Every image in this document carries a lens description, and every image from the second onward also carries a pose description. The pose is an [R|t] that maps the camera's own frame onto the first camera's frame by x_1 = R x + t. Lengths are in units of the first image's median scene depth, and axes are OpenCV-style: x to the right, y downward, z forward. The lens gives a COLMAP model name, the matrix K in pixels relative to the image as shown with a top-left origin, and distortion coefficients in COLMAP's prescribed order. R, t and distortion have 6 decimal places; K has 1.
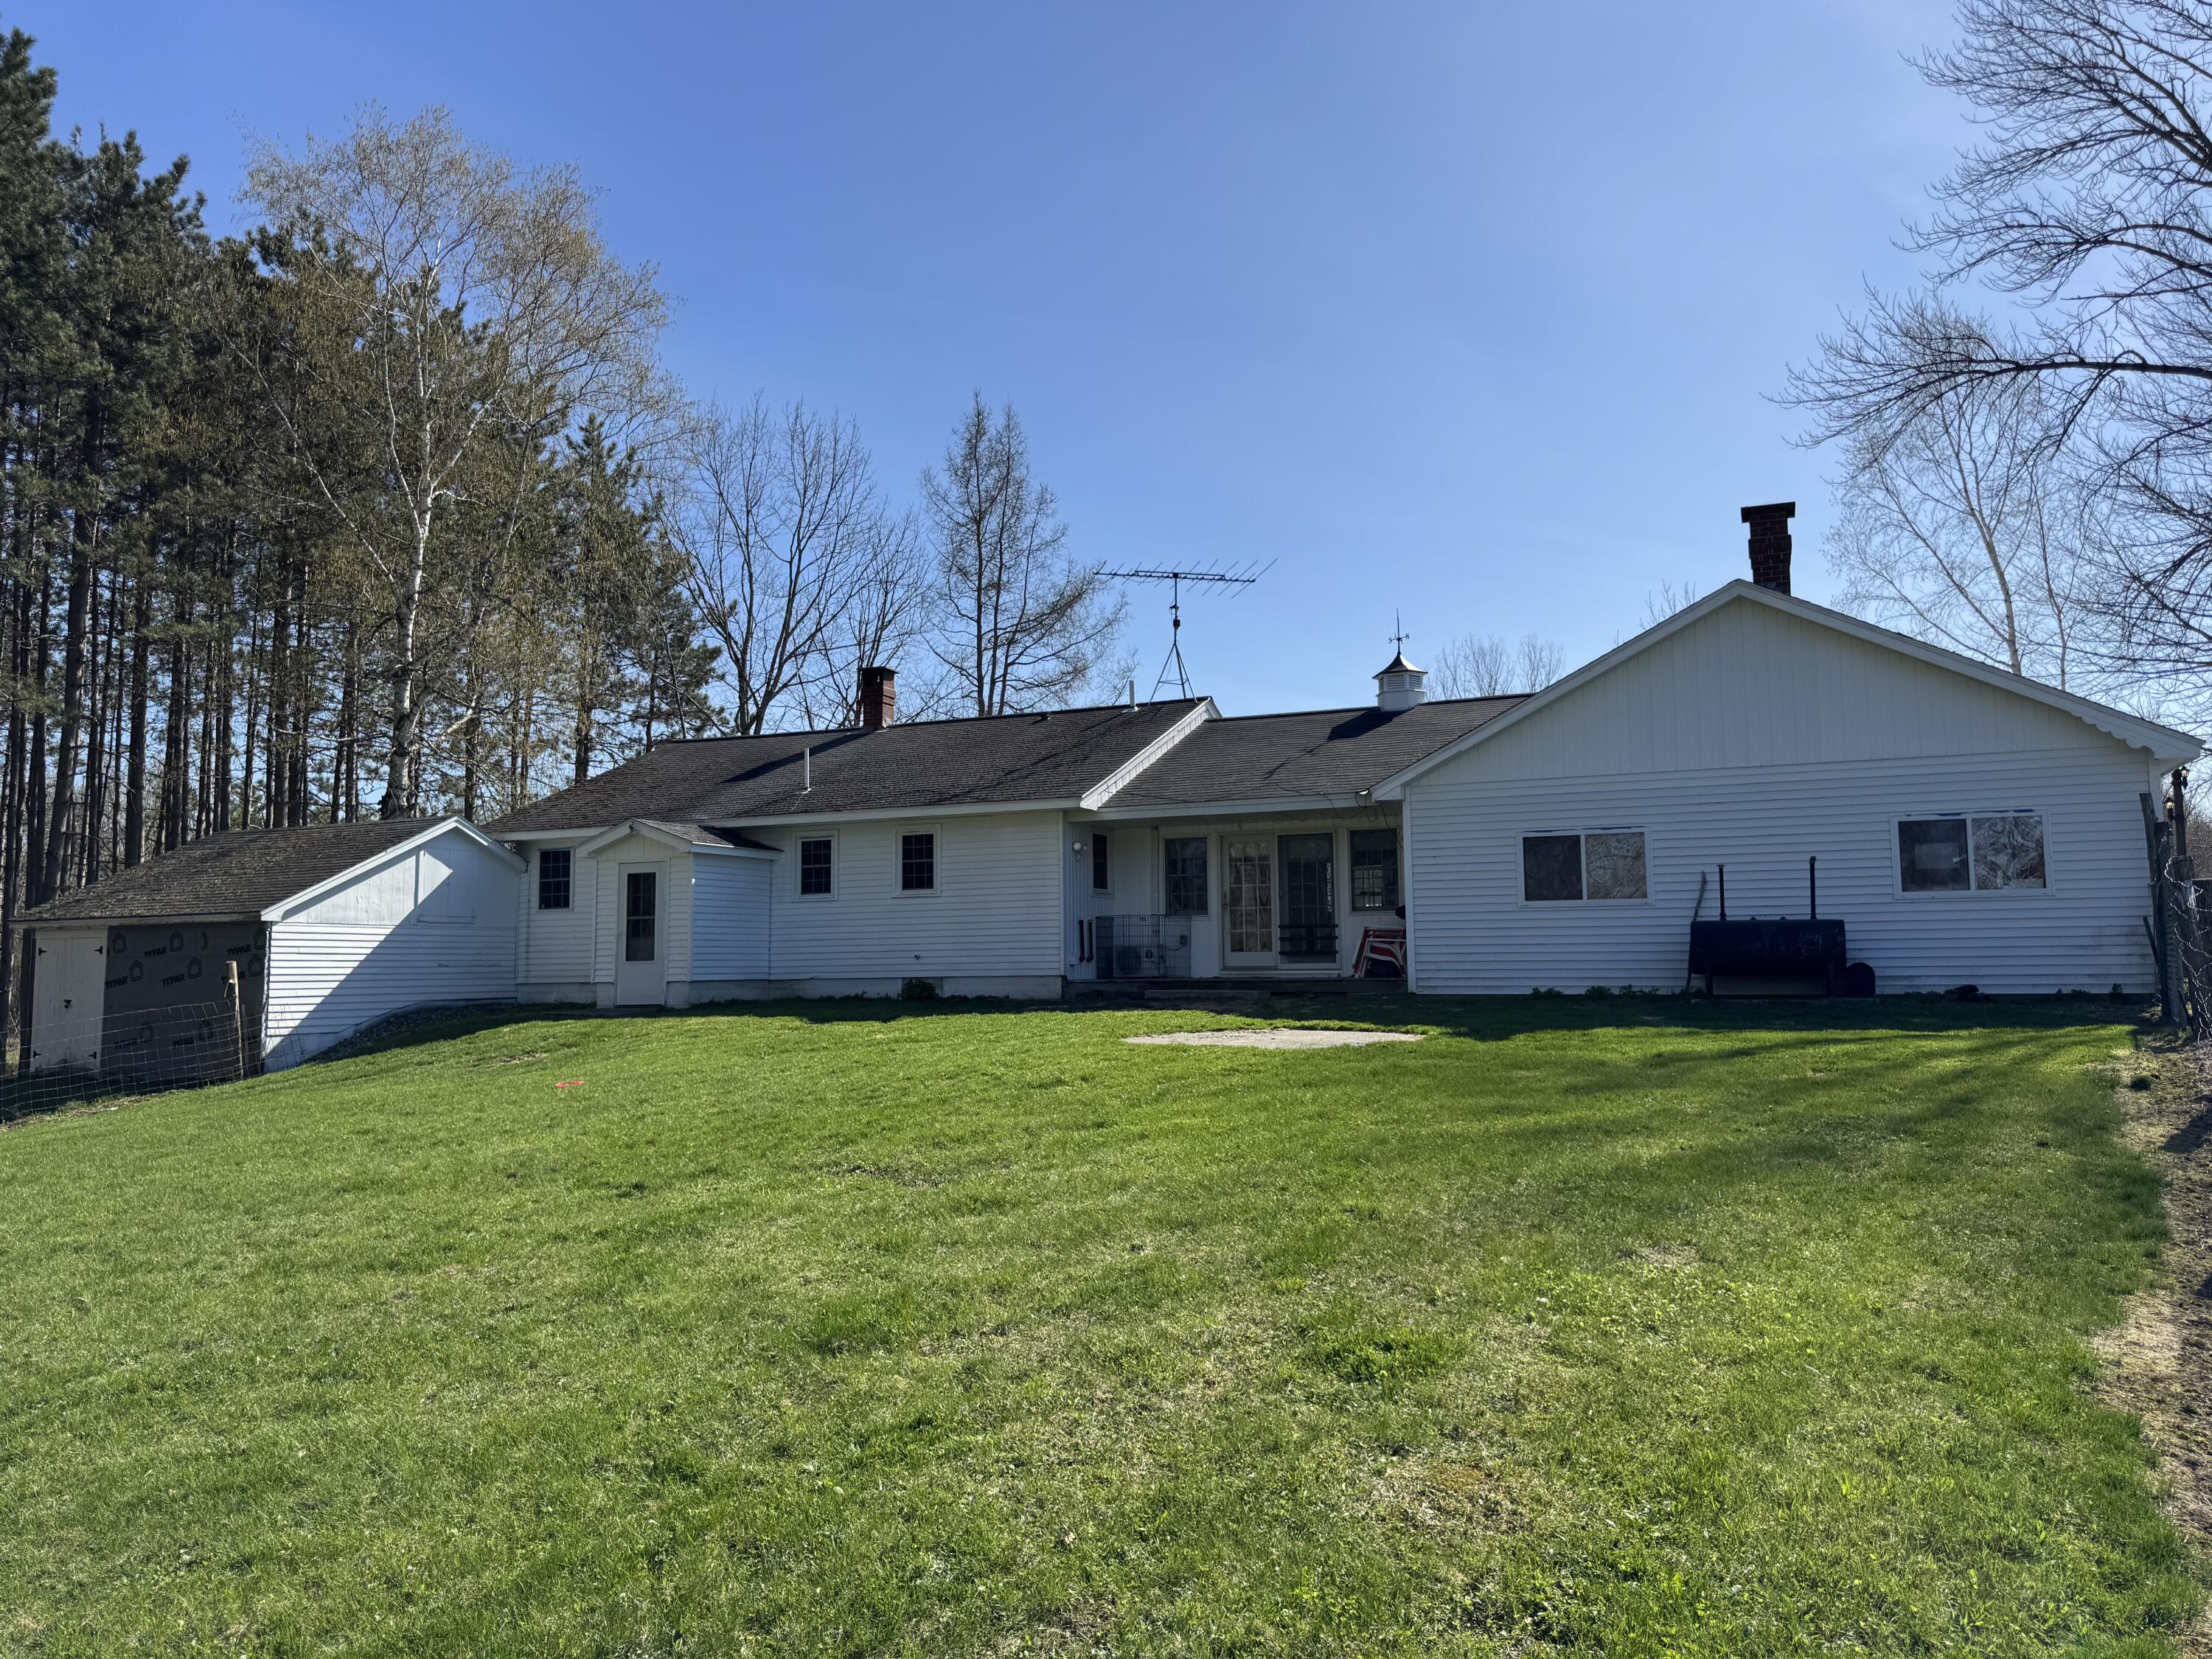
lens RADIAL K [[1550.1, 0, 1105.3], [0, 1550.1, 837.1], [0, 0, 1]] dist [0.116228, -0.163860]
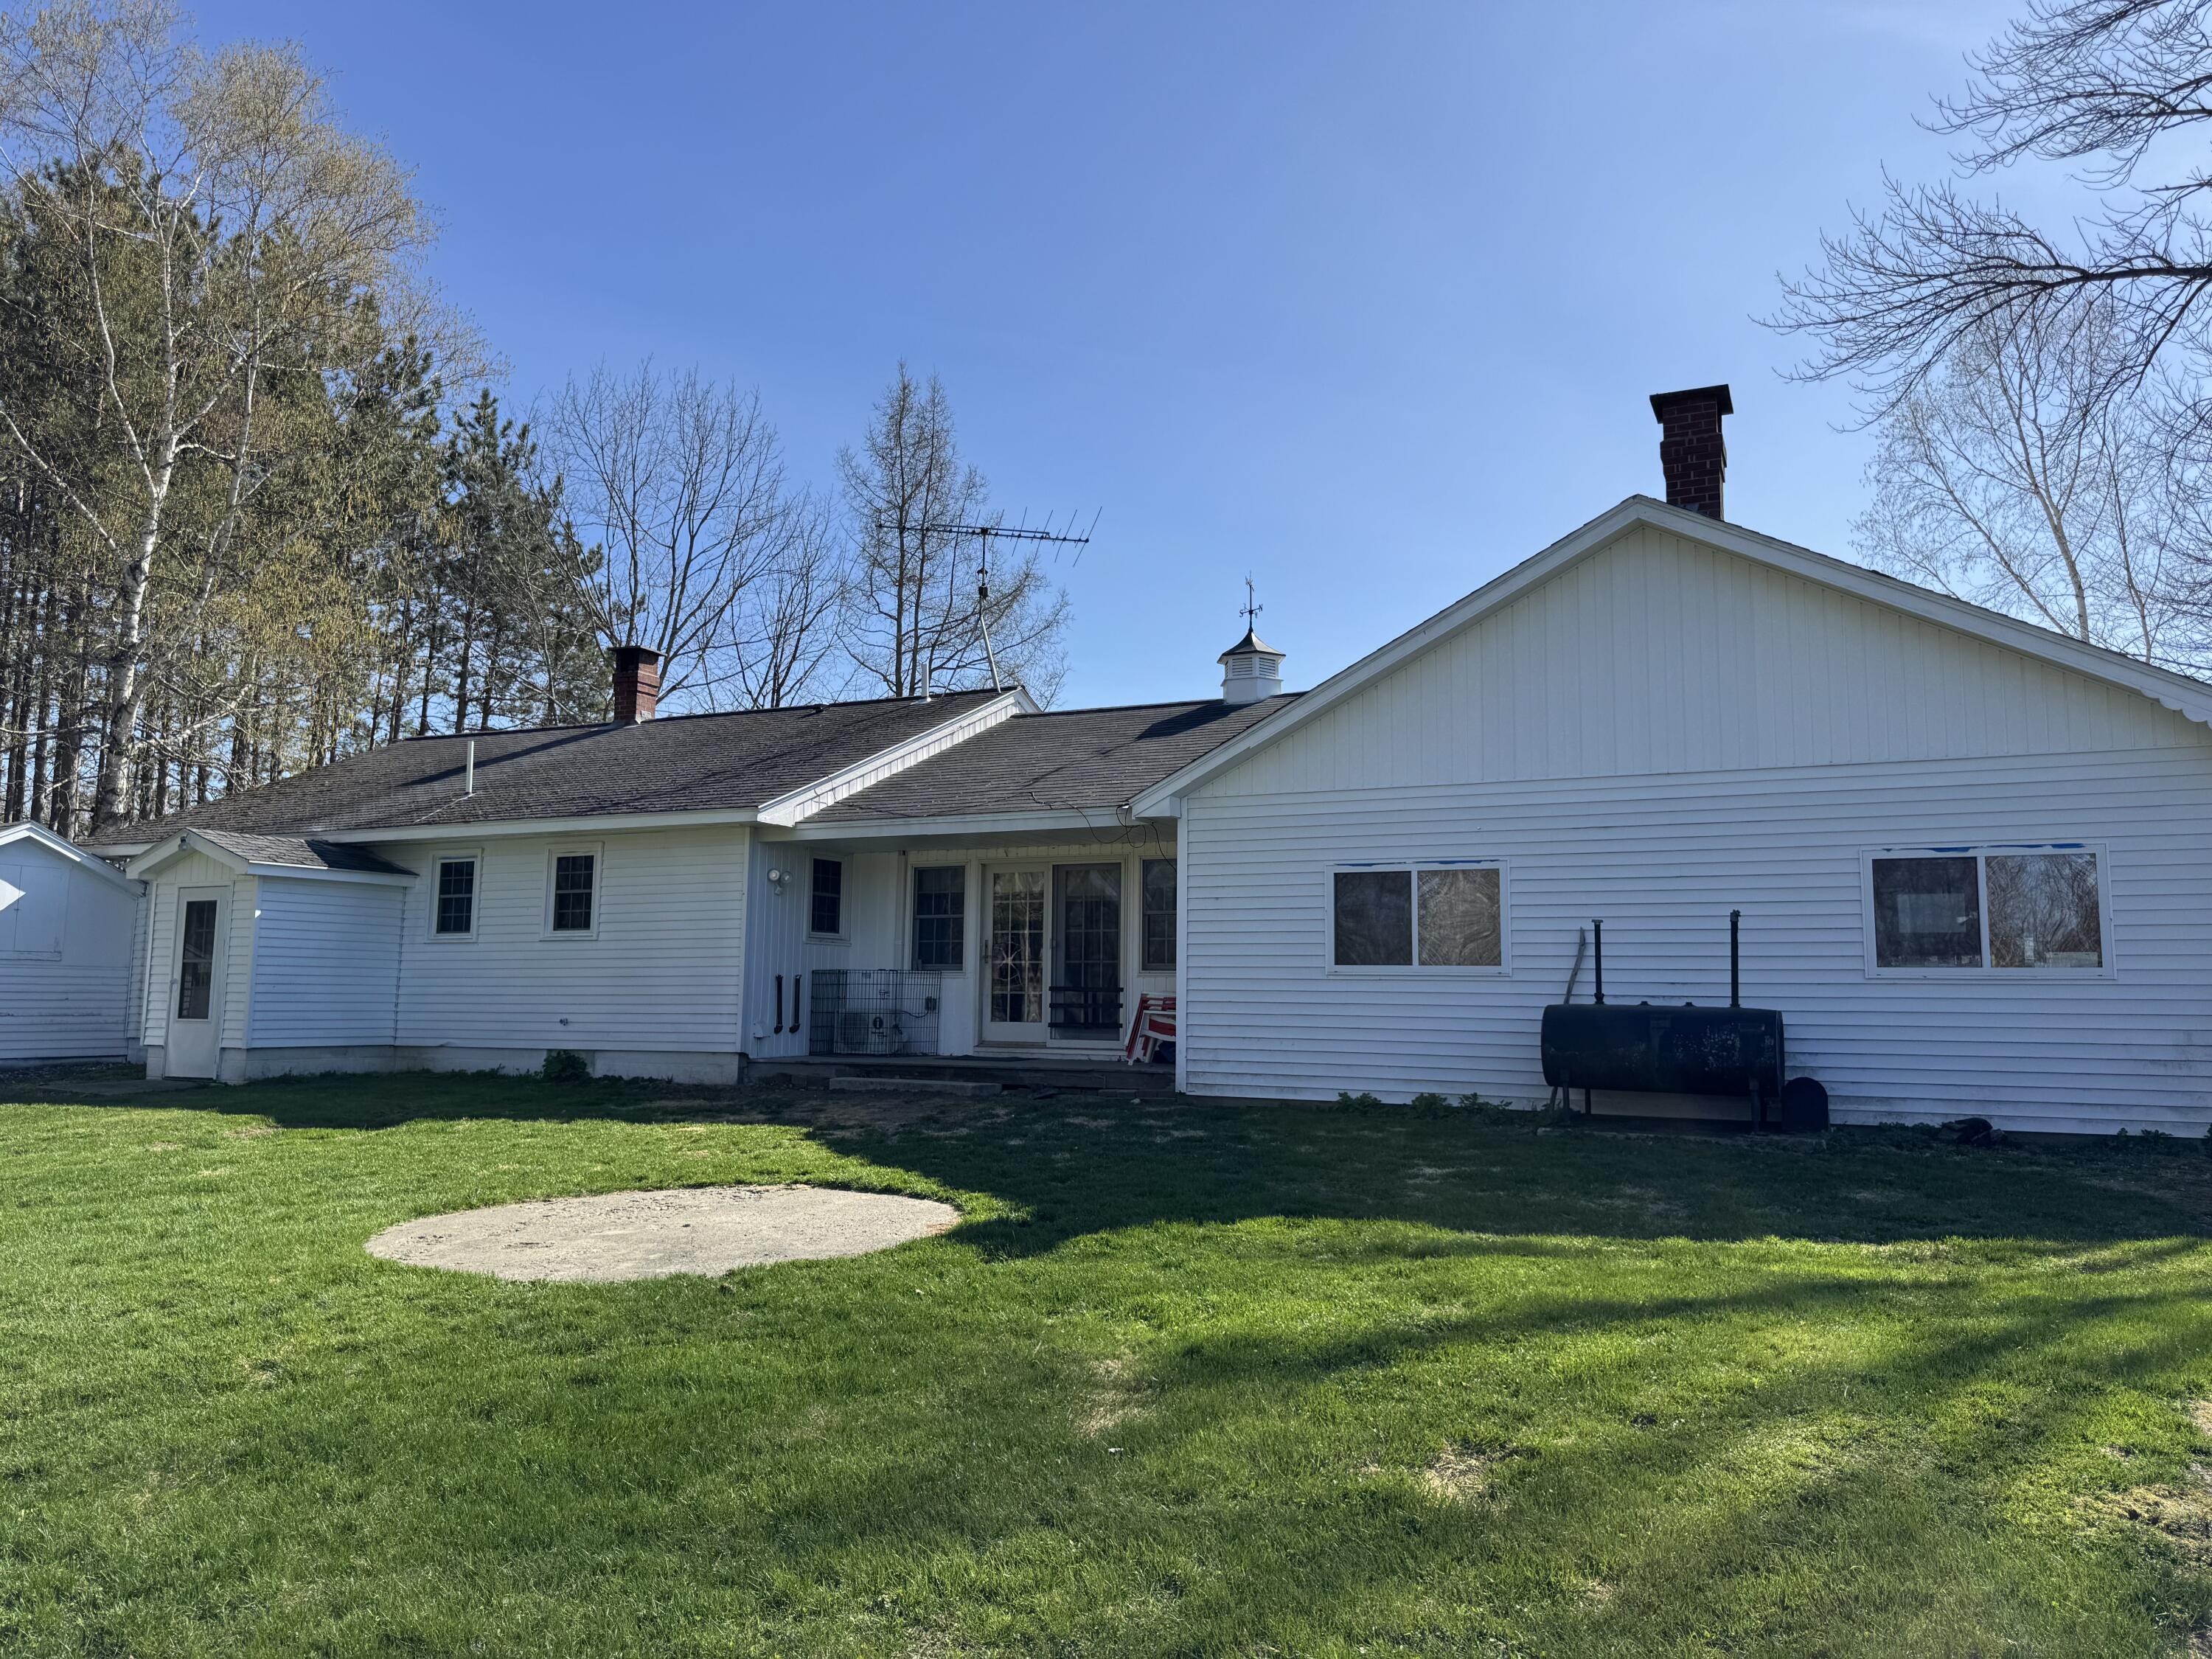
lens RADIAL K [[1550.1, 0, 1105.3], [0, 1550.1, 837.1], [0, 0, 1]] dist [0.116228, -0.163860]
pose [[0.998932, 0.016296, -0.043233, 0.160666], [-0.017116, 0.999679, -0.018659, -0.000955], [0.042915, 0.019379, 0.998891, 0.251628]]
